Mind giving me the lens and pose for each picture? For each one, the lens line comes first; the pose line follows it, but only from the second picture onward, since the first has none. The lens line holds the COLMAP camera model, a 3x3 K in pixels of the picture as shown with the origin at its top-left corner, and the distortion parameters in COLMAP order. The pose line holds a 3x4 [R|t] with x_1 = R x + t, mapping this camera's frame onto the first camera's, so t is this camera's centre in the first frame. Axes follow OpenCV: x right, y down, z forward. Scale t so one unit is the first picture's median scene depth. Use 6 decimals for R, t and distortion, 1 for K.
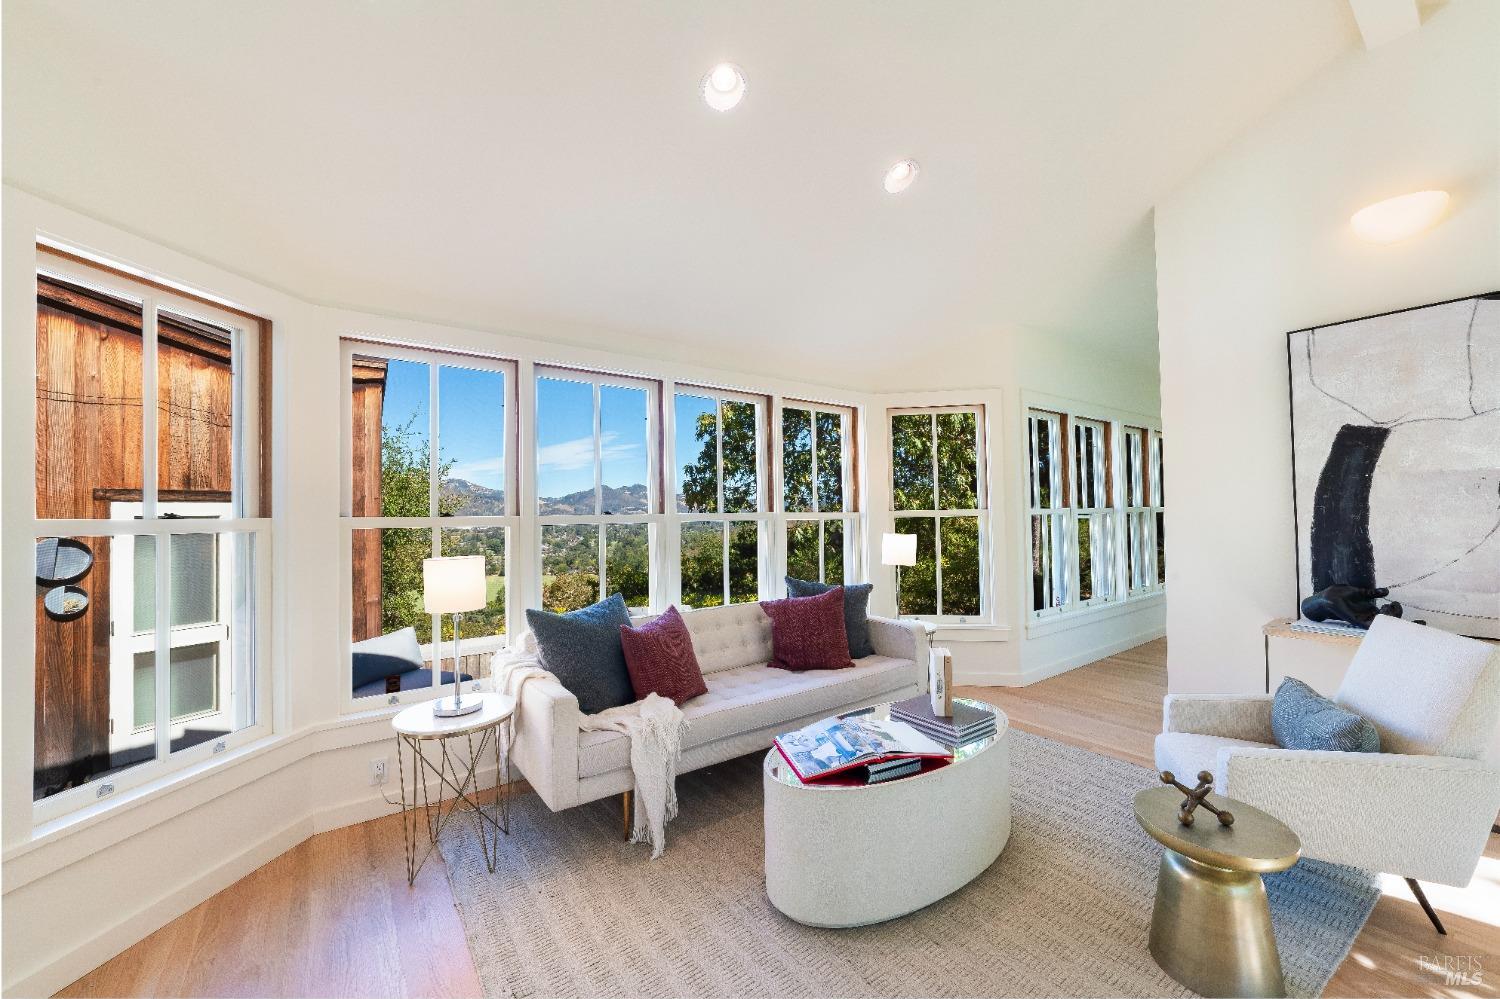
lens RADIAL K [[582.8, 0, 750.0], [0, 582.8, 499.5], [0, 0, 1]] dist [-0.000338, -0.000075]
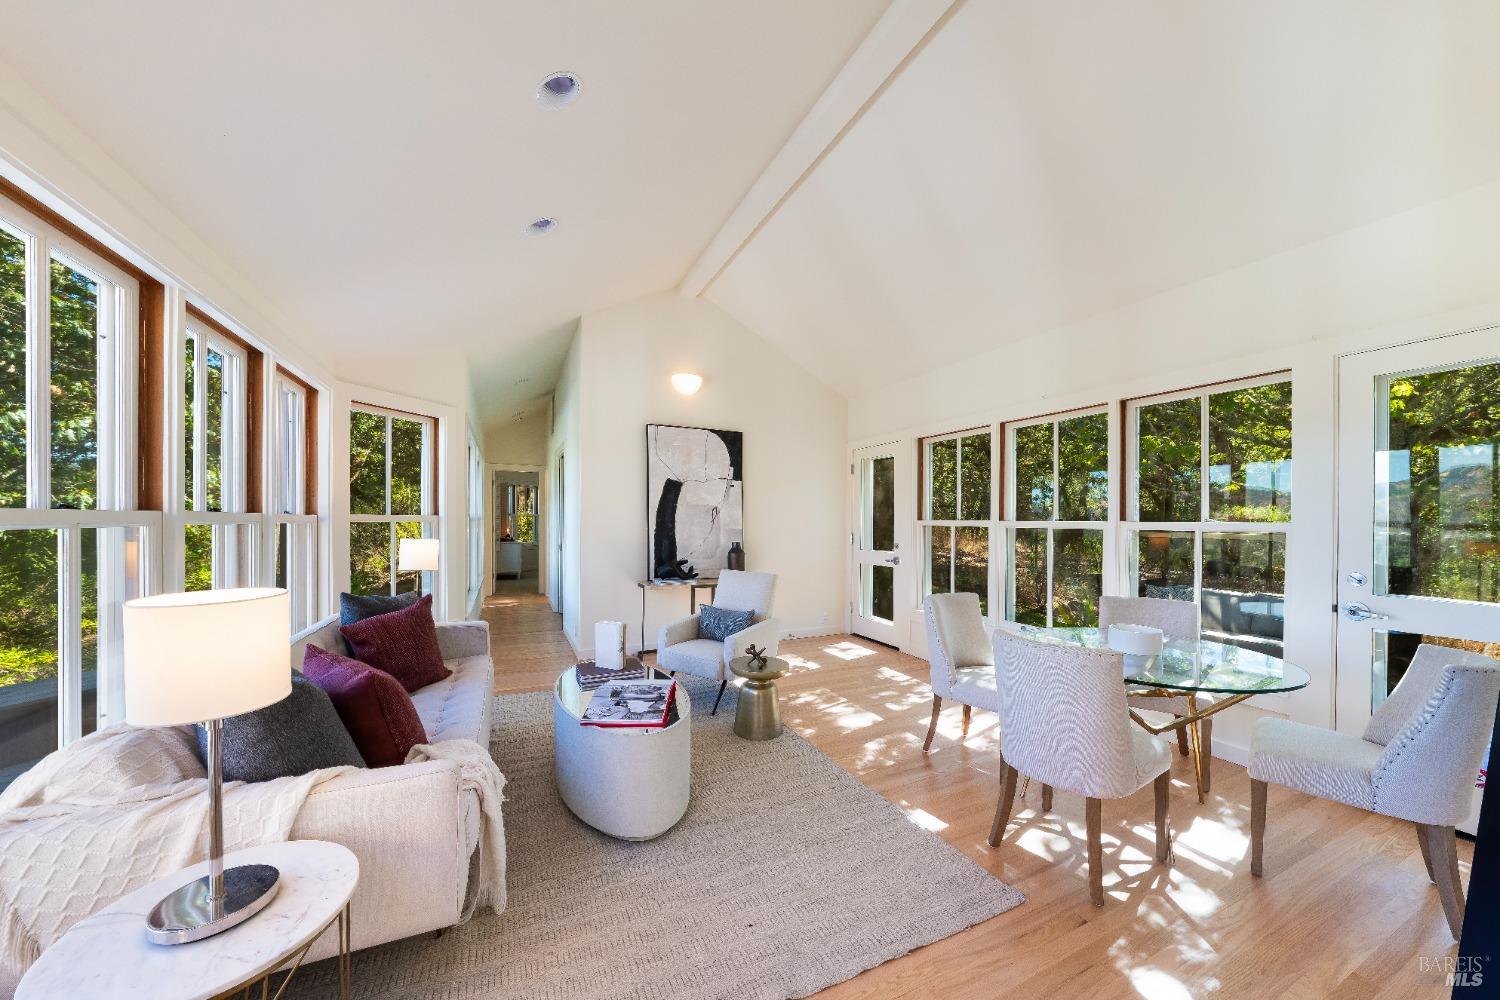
lens RADIAL K [[533.8, 0, 749.5], [0, 533.8, 515.5], [0, 0, 1]] dist [-0.000745, -0.000023]
pose [[0.211587, 0.012694, 0.977277, -0.689002], [-0.015913, 0.999828, -0.009541, 0.008895], [-0.977230, -0.013532, 0.211752, 0.352530]]
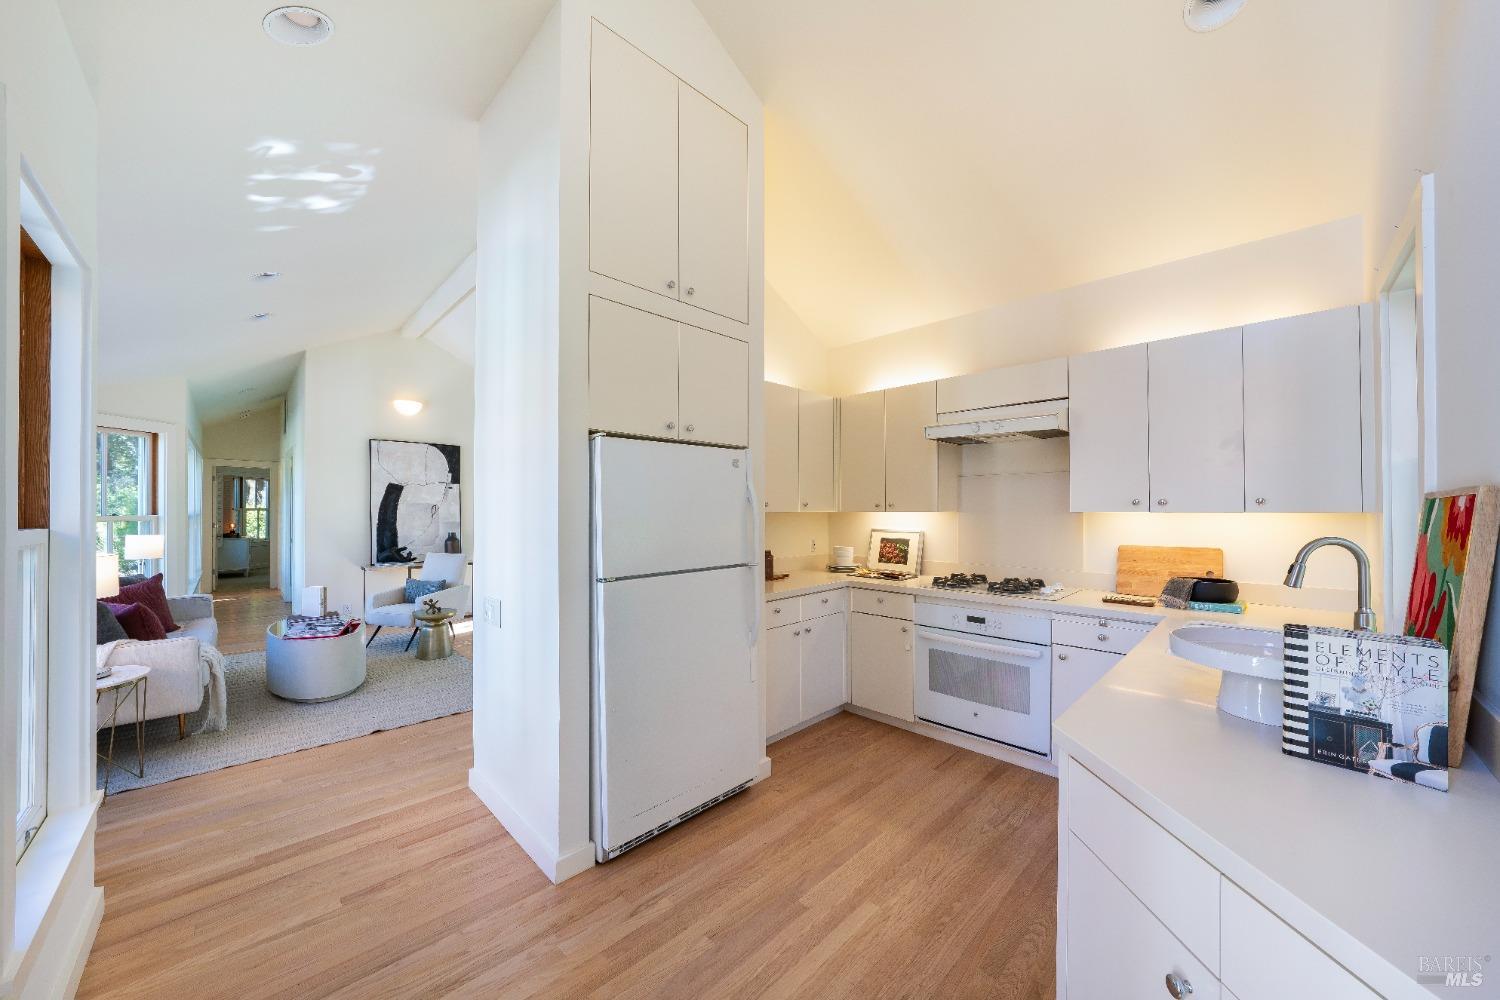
lens RADIAL K [[531.2, 0, 725.0], [0, 531.2, 498.4], [0, 0, 1]] dist [-0.000072, 0.000000]
pose [[-0.107477, 0.023322, 0.993934, -1.382099], [-0.005916, 0.999692, -0.024097, -0.016564], [-0.994190, -0.008470, -0.107306, -0.171755]]
